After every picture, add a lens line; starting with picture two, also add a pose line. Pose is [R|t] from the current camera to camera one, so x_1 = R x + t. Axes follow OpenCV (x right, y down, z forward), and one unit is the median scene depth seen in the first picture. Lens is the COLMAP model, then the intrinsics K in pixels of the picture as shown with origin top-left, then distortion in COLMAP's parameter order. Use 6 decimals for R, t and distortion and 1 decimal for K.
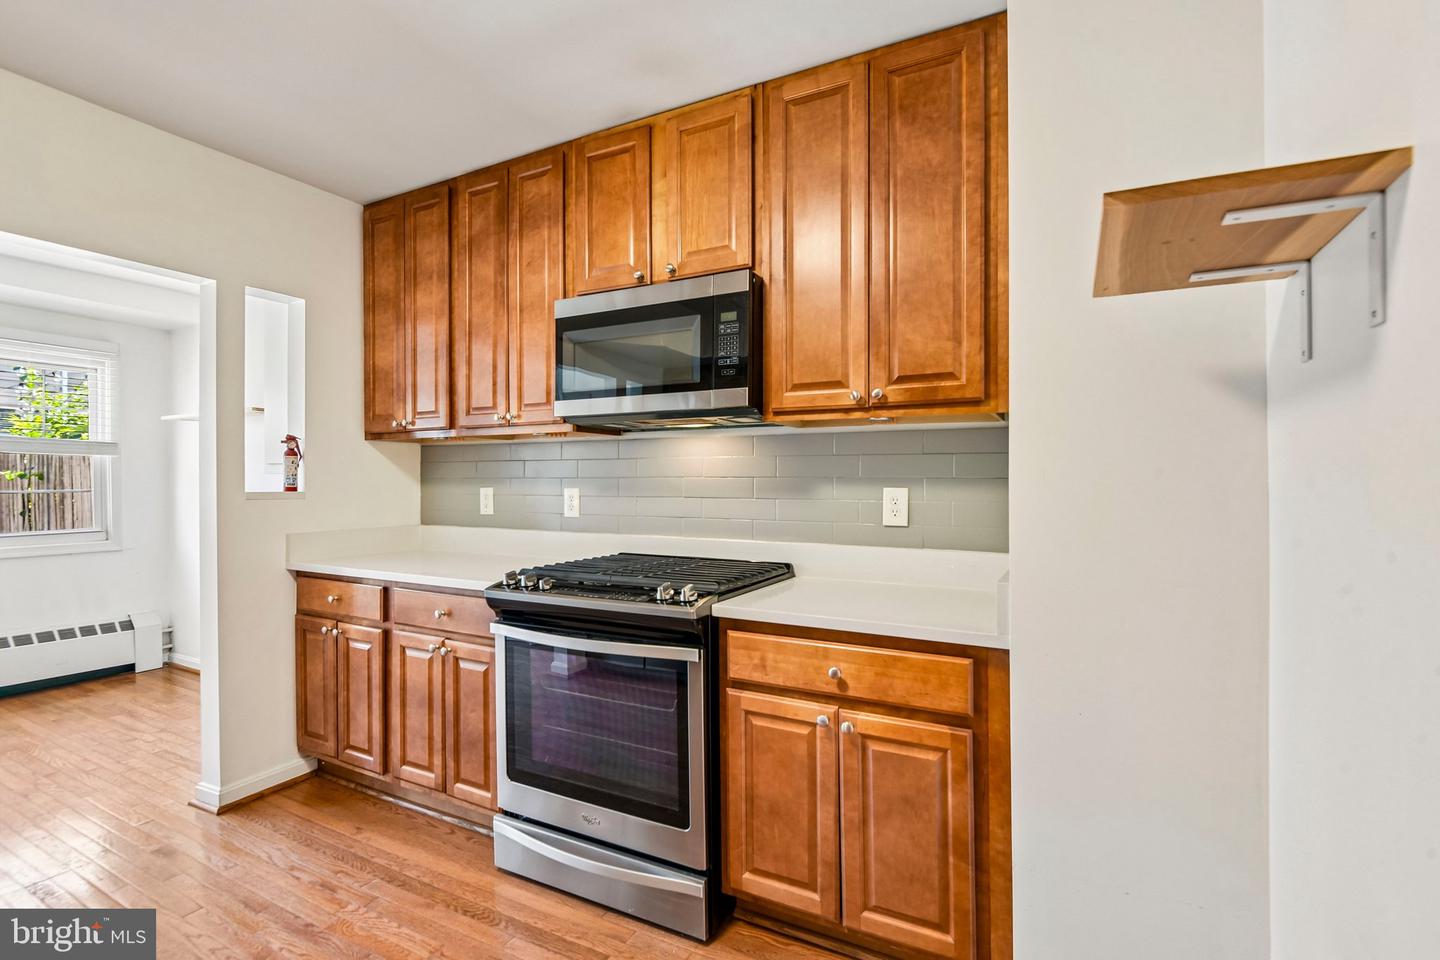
lens RADIAL K [[681.3, 0, 719.0], [0, 681.3, 482.8], [0, 0, 1]] dist [0.008533, -0.009475]
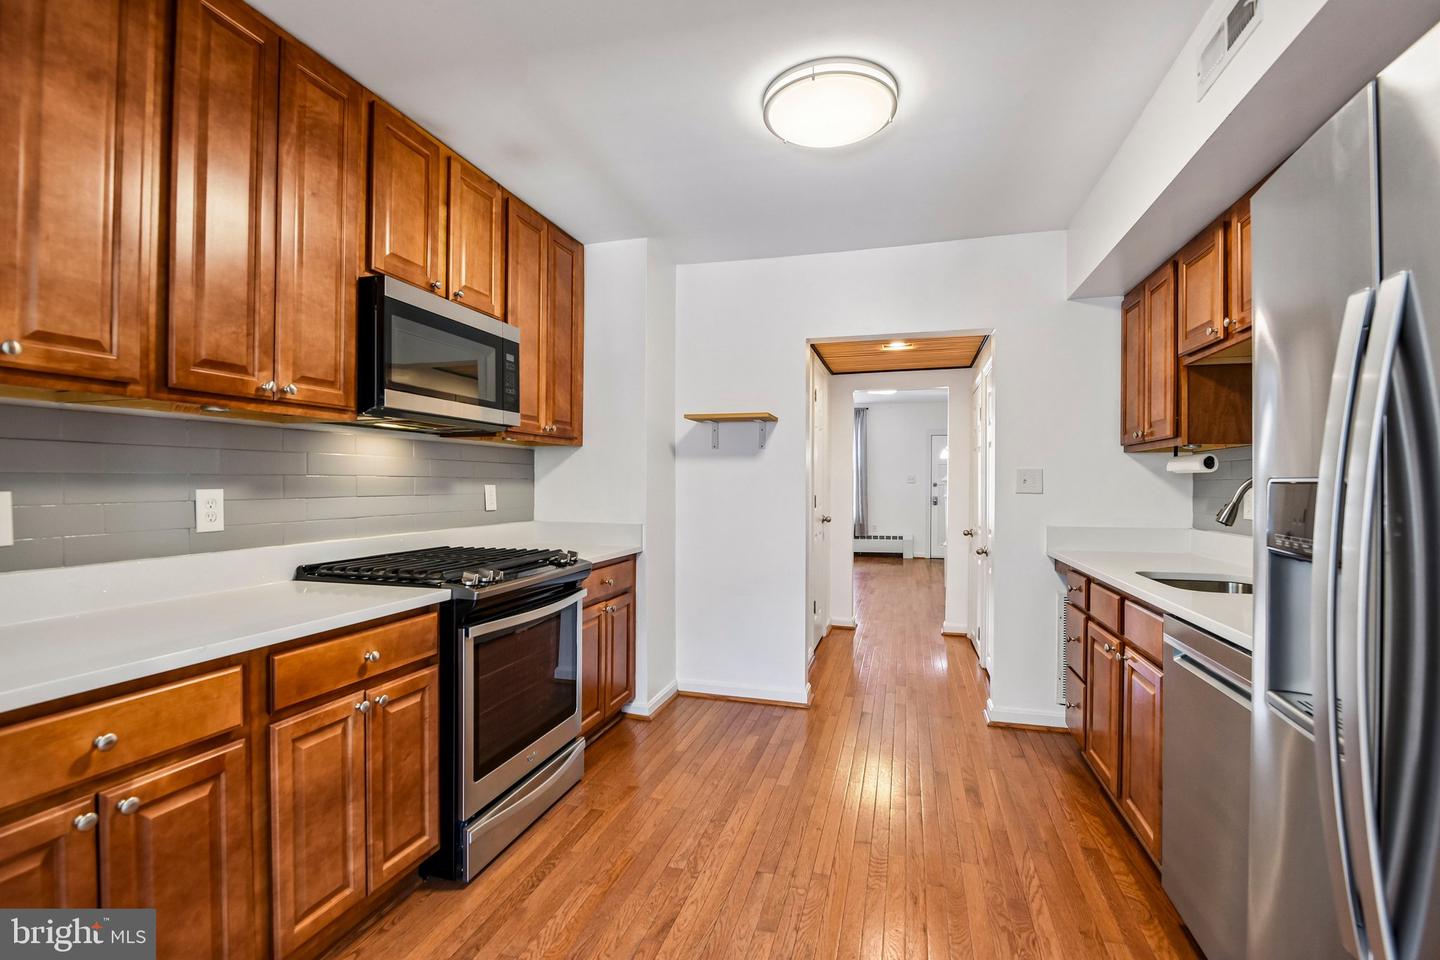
lens RADIAL K [[681.3, 0, 716.9], [0, 681.3, 483.7], [0, 0, 1]] dist [0.008533, -0.009475]
pose [[-0.216870, -0.002742, 0.976197, -1.317271], [0.002532, 0.999991, 0.003371, 0.001053], [-0.976197, 0.003203, -0.216861, 0.852426]]
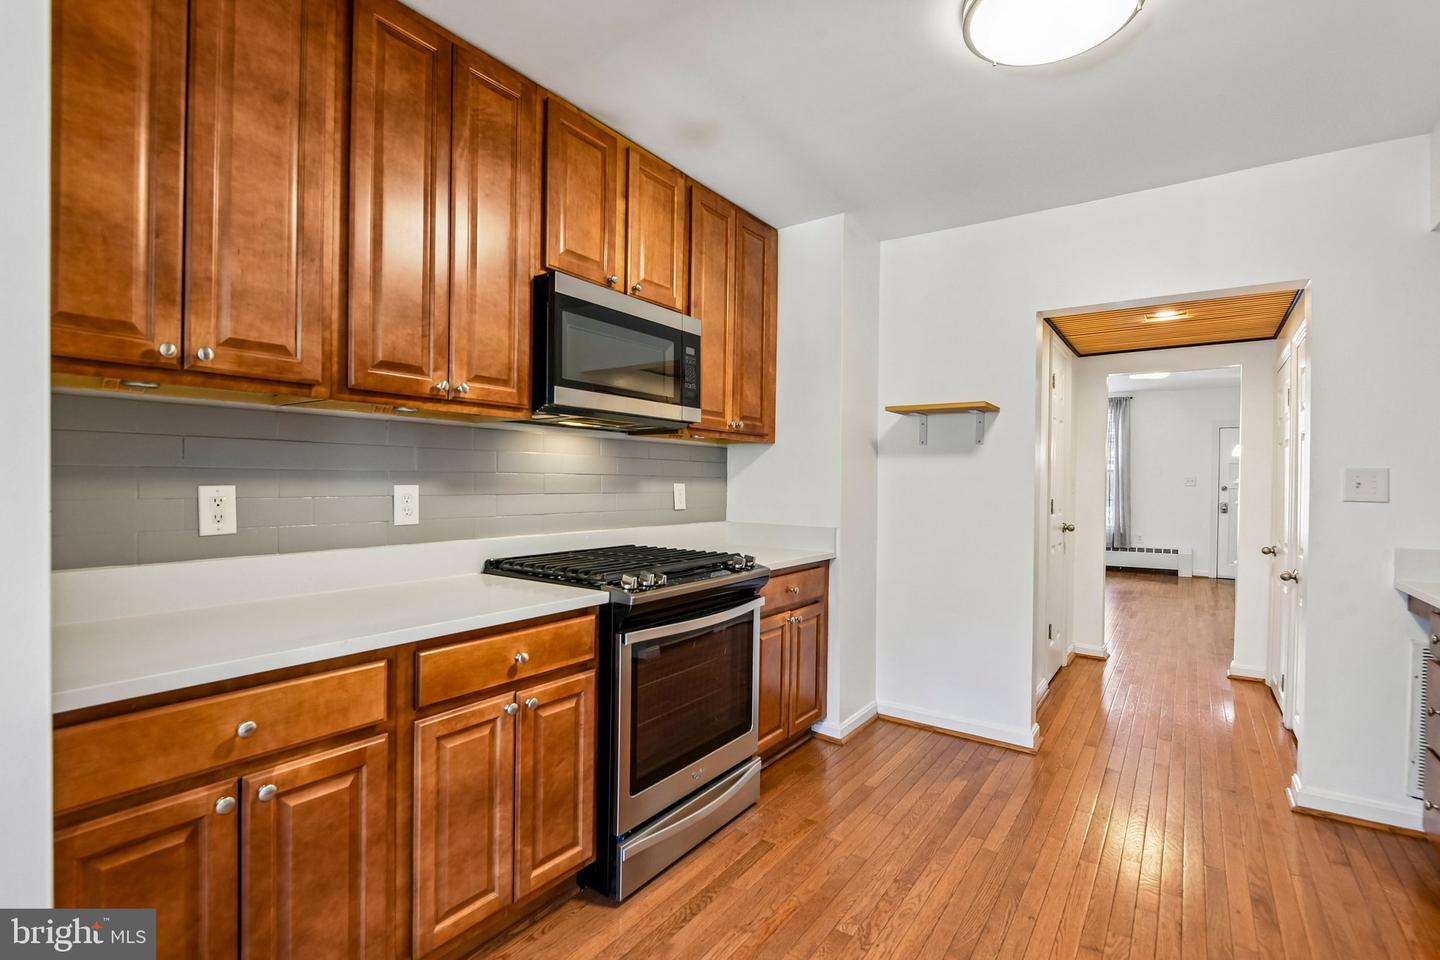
lens RADIAL K [[681.3, 0, 723.2], [0, 681.3, 483.5], [0, 0, 1]] dist [0.008533, -0.009475]
pose [[0.109848, -0.004166, 0.993940, -1.196983], [-0.006576, 0.999966, 0.004918, -0.000203], [-0.993927, -0.007076, 0.109817, 0.757748]]
